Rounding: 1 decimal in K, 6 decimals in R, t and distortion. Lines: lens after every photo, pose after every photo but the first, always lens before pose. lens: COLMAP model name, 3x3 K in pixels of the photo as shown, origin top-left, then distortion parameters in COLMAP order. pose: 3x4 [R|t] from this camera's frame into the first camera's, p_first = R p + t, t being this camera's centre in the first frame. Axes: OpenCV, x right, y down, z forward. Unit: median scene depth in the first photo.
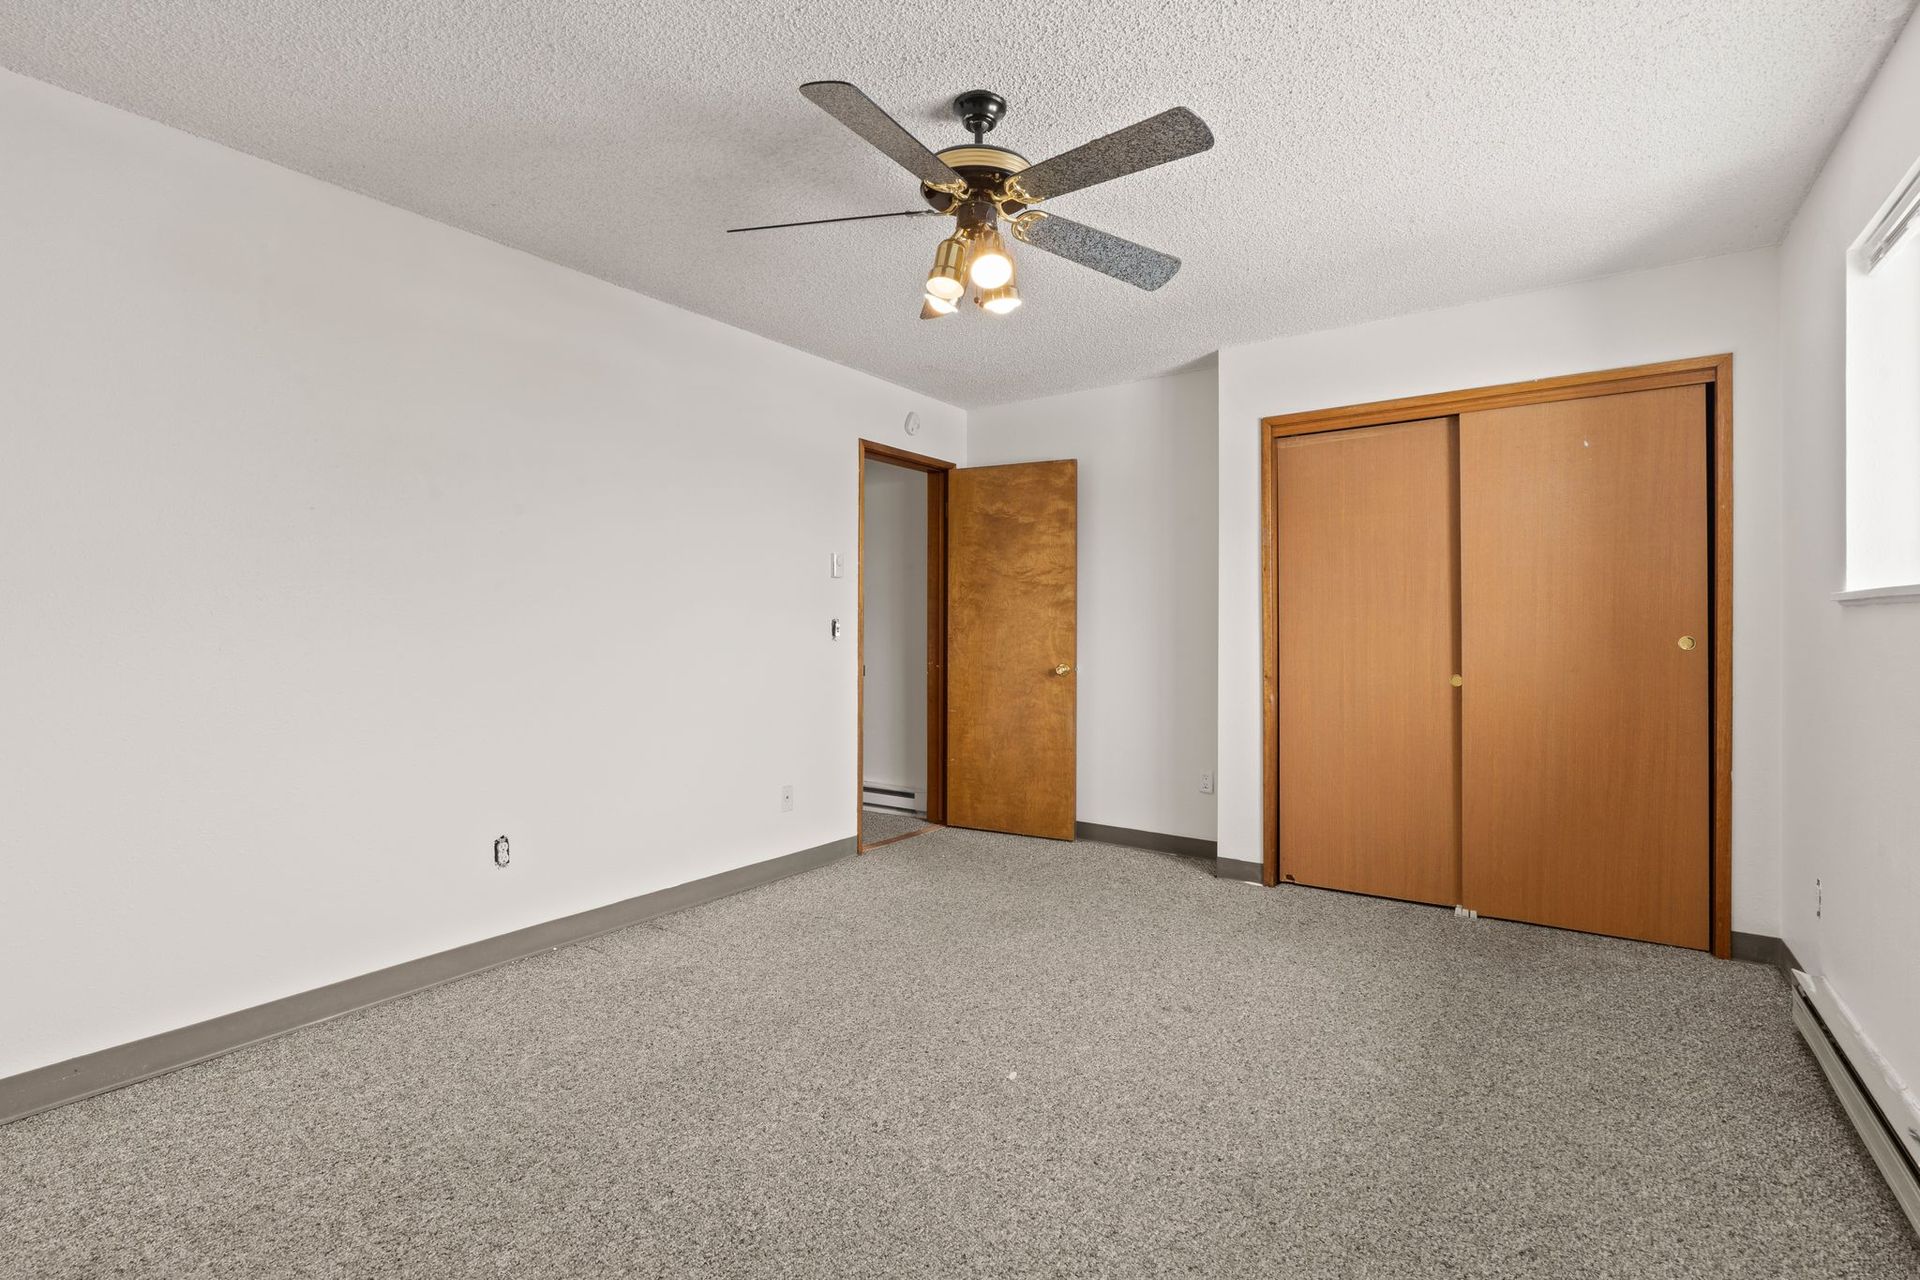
lens RADIAL K [[877.5, 0, 948.4], [0, 877.5, 640.0], [0, 0, 1]] dist [-0.001445, -0.000001]
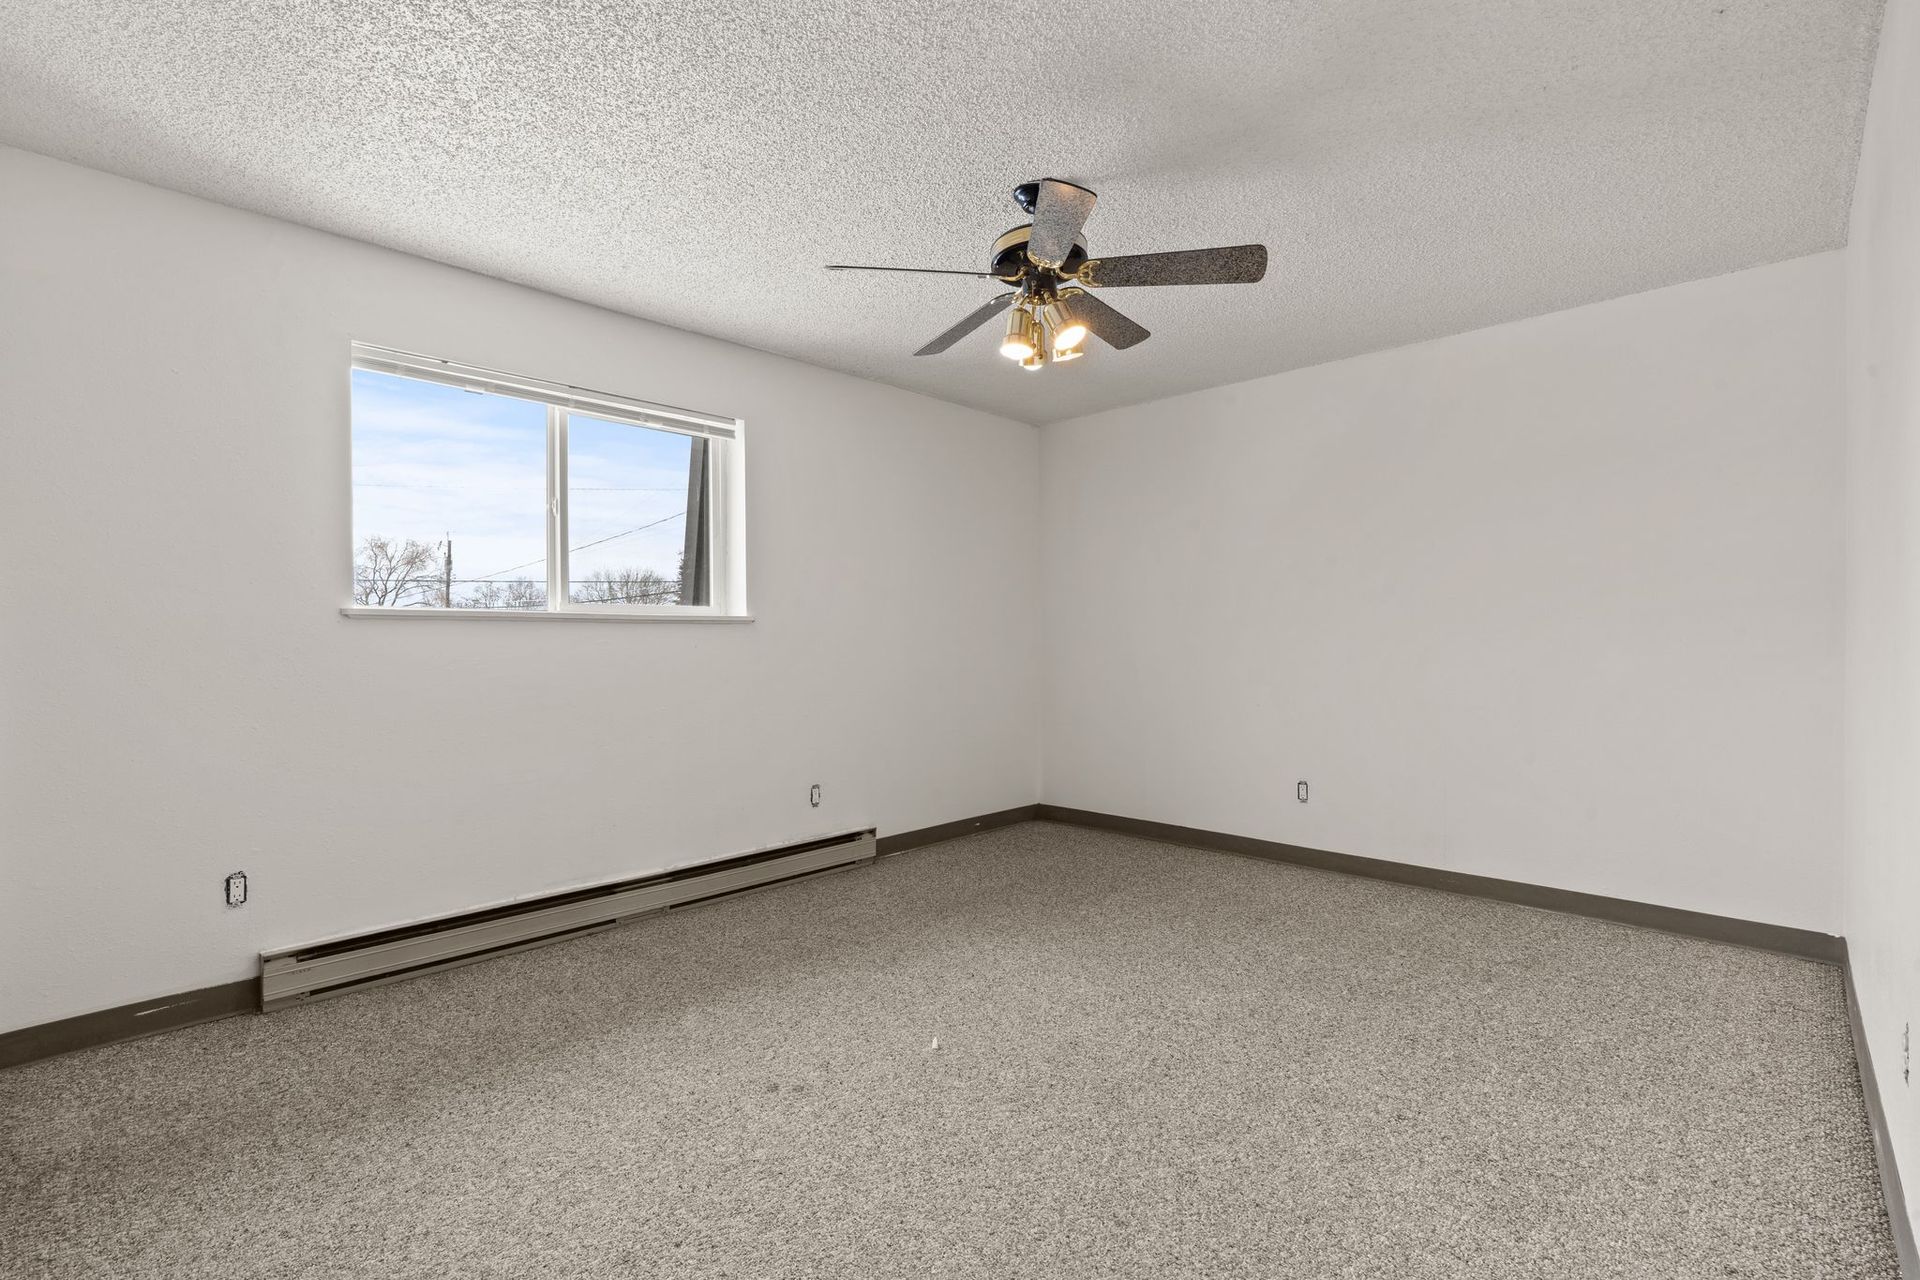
lens RADIAL K [[877.5, 0, 948.4], [0, 877.5, 640.0], [0, 0, 1]] dist [-0.001445, -0.000001]
pose [[-0.988305, 0.000859, 0.152486, -0.020911], [0.003249, 0.999876, 0.015425, -0.019804], [-0.152453, 0.015740, -0.988185, 1.870007]]
